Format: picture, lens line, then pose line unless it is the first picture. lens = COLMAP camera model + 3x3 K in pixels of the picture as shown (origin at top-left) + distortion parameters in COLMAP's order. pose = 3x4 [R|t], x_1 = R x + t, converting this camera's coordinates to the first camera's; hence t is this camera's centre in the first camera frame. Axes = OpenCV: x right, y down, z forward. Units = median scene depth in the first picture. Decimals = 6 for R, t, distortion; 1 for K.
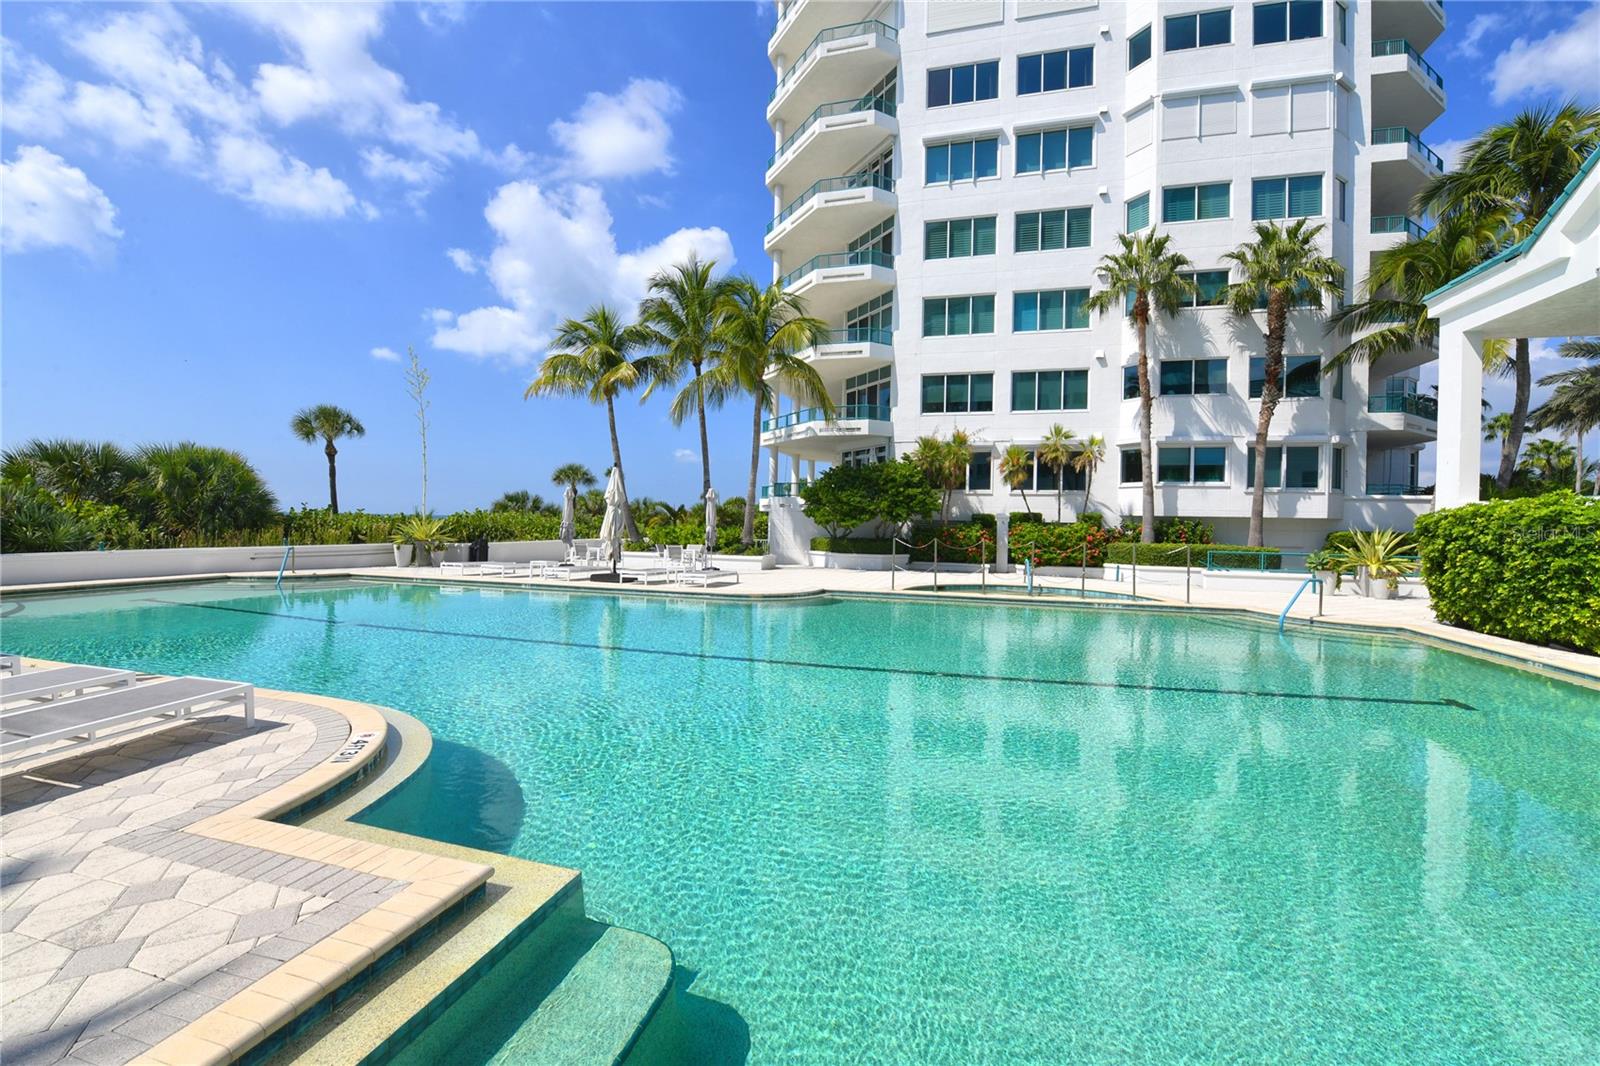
lens RADIAL K [[641.2, 0, 810.8], [0, 641.2, 526.1], [0, 0, 1]] dist [-0.009166, -0.004329]
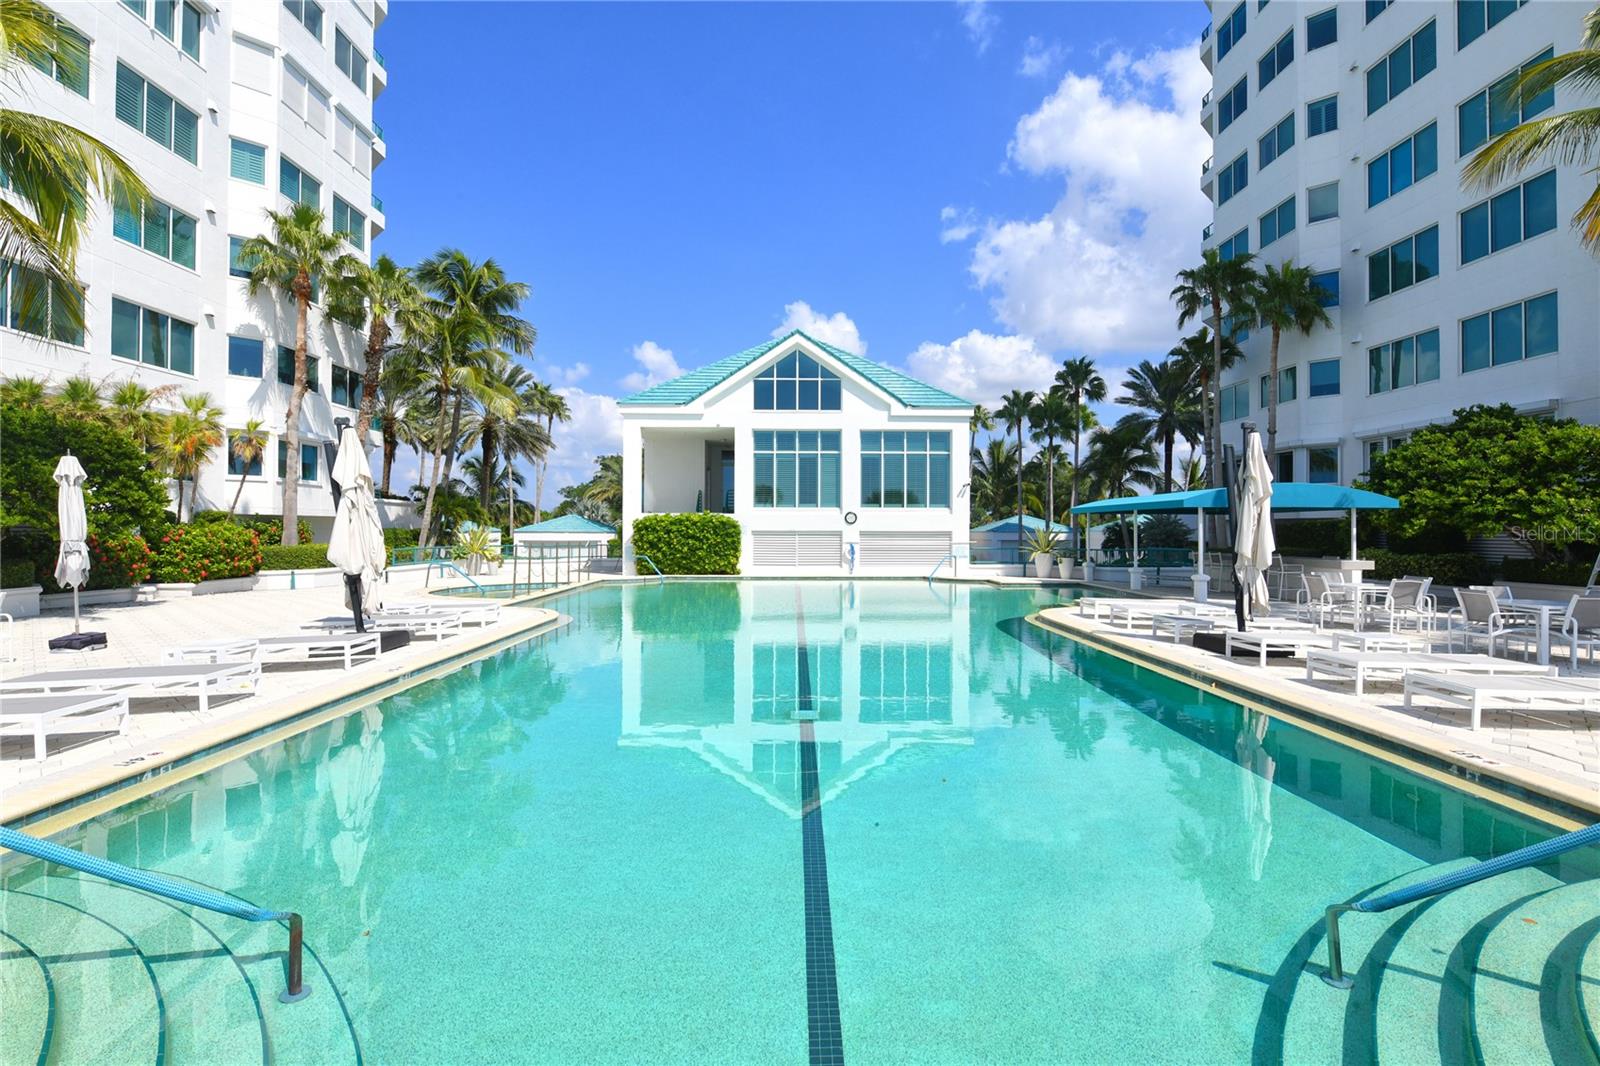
lens RADIAL K [[752.9, 0, 805.0], [0, 752.9, 520.8], [0, 0, 1]] dist [-0.001124, -0.000935]
pose [[-0.275479, -0.007186, 0.961280, -0.635219], [-0.000908, 0.999974, 0.007215, -0.014632], [-0.961307, 0.001115, -0.275478, 0.533489]]
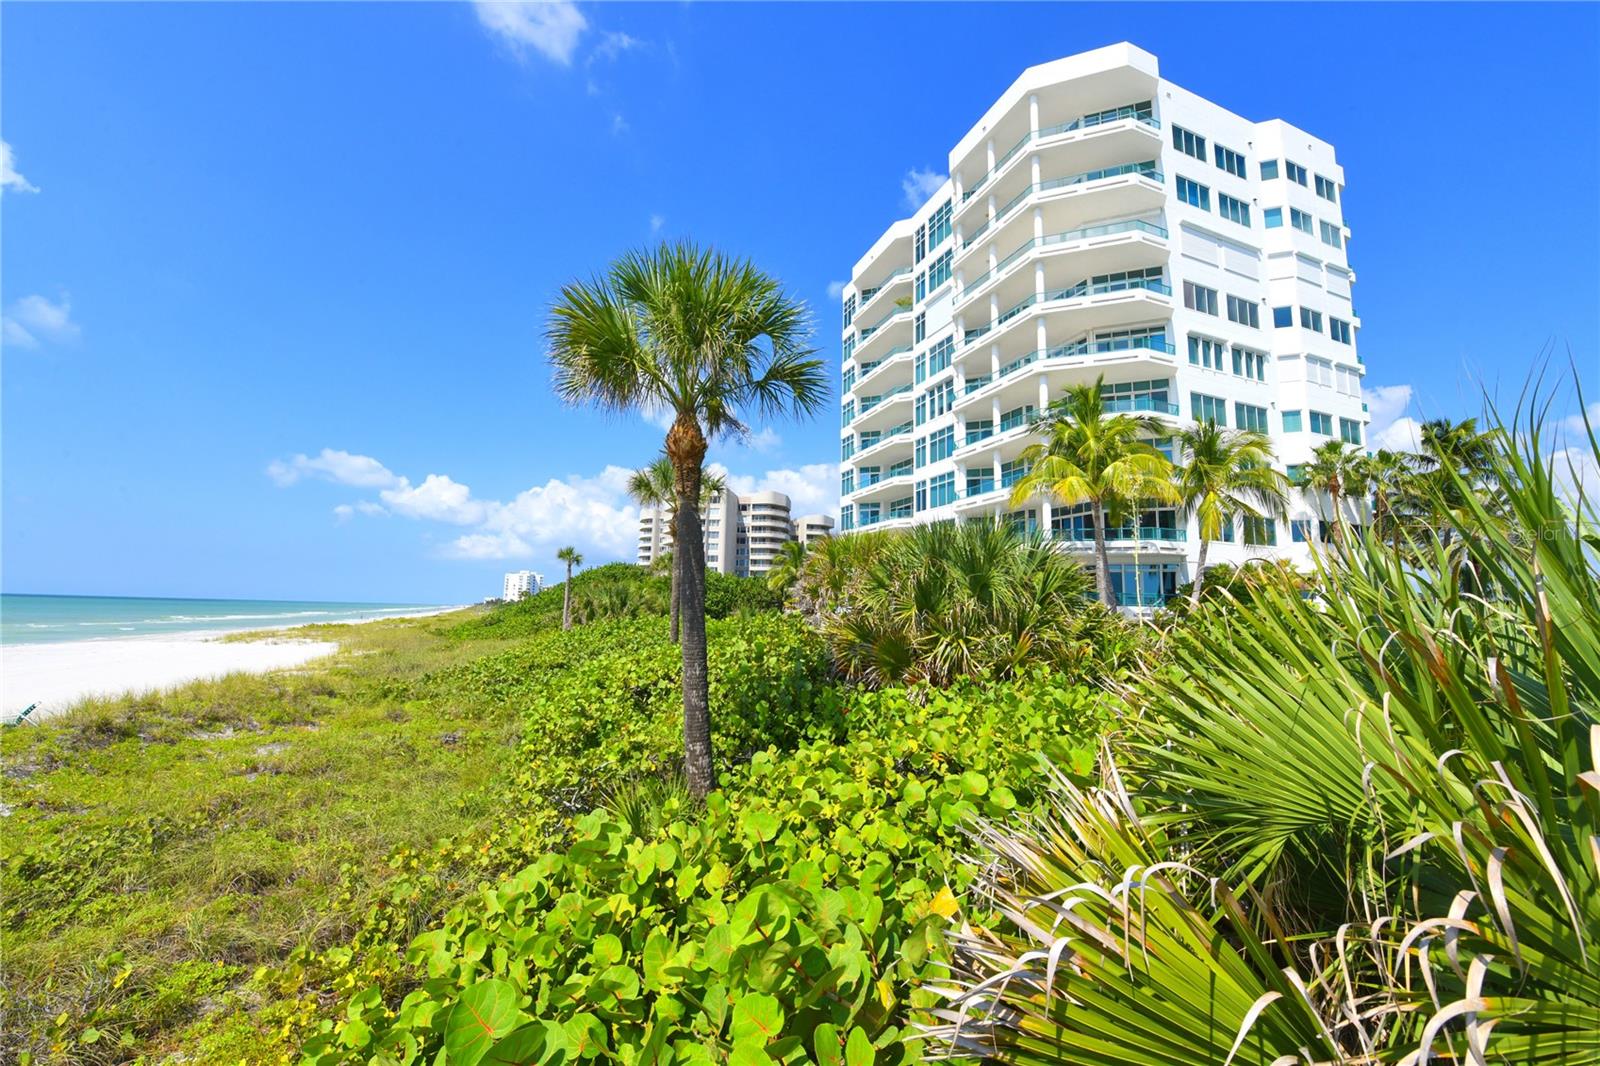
lens RADIAL K [[641.2, 0, 810.8], [0, 641.2, 526.1], [0, 0, 1]] dist [-0.009166, -0.004329]
pose [[0.788487, 0.080129, 0.609809, -1.237013], [-0.002458, 0.991880, -0.127154, -0.044026], [-0.615046, 0.098760, 0.782282, 0.517143]]
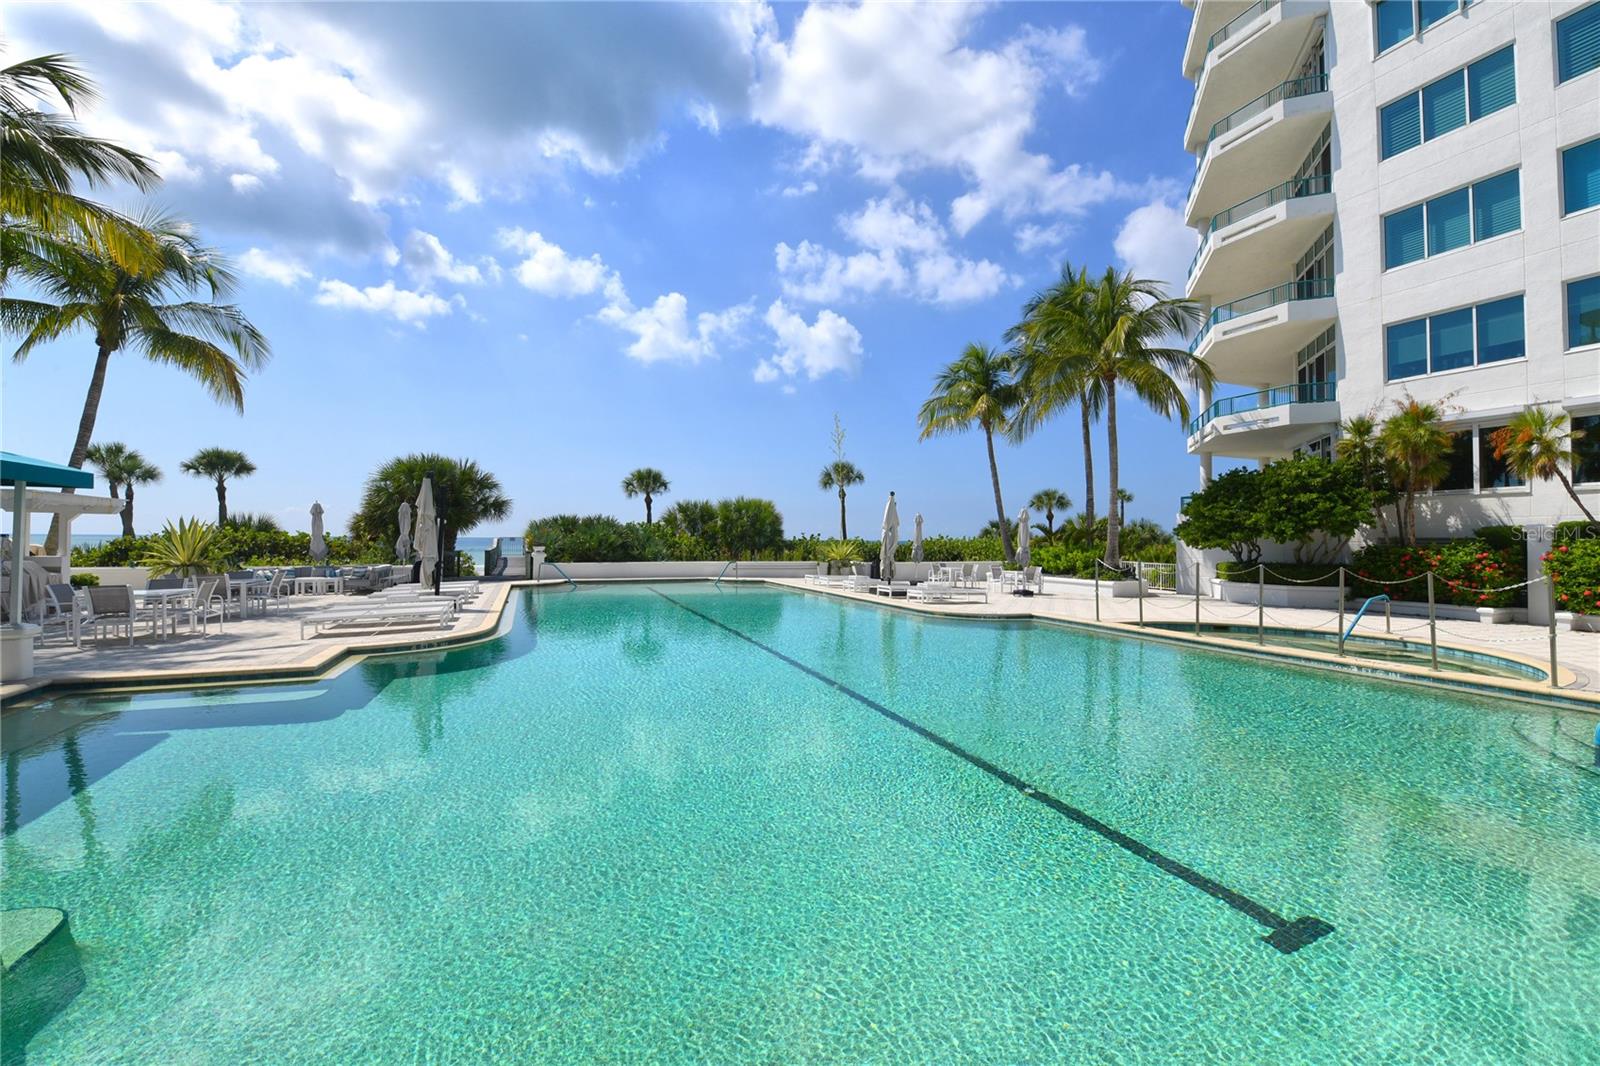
lens RADIAL K [[641.2, 0, 810.8], [0, 641.2, 526.1], [0, 0, 1]] dist [-0.009166, -0.004329]
pose [[0.622804, -0.031225, -0.781755, 0.328023], [-0.001717, 0.999146, -0.041277, 0.007266], [0.782376, 0.027050, 0.622218, 0.108711]]
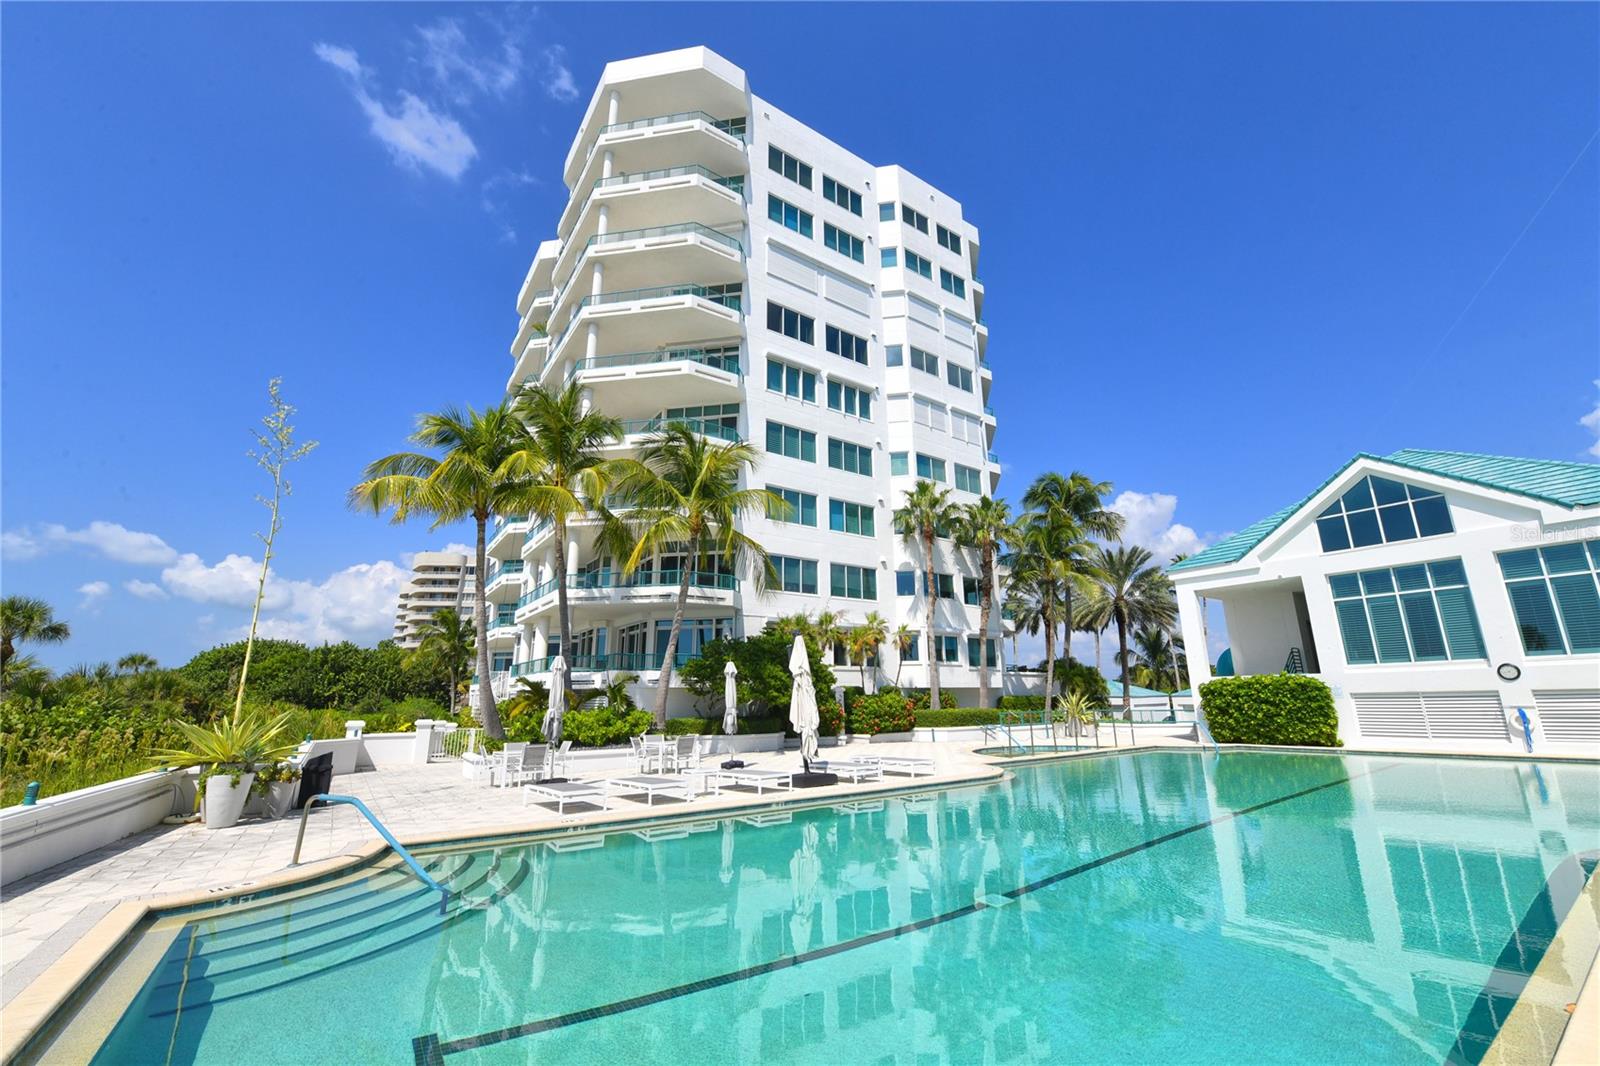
lens RADIAL K [[641.2, 0, 810.8], [0, 641.2, 526.1], [0, 0, 1]] dist [-0.009166, -0.004329]
pose [[0.637194, 0.176073, 0.750322, -0.606186], [0.026611, 0.967947, -0.249741, -0.013883], [-0.770244, 0.179100, 0.612084, 0.302693]]
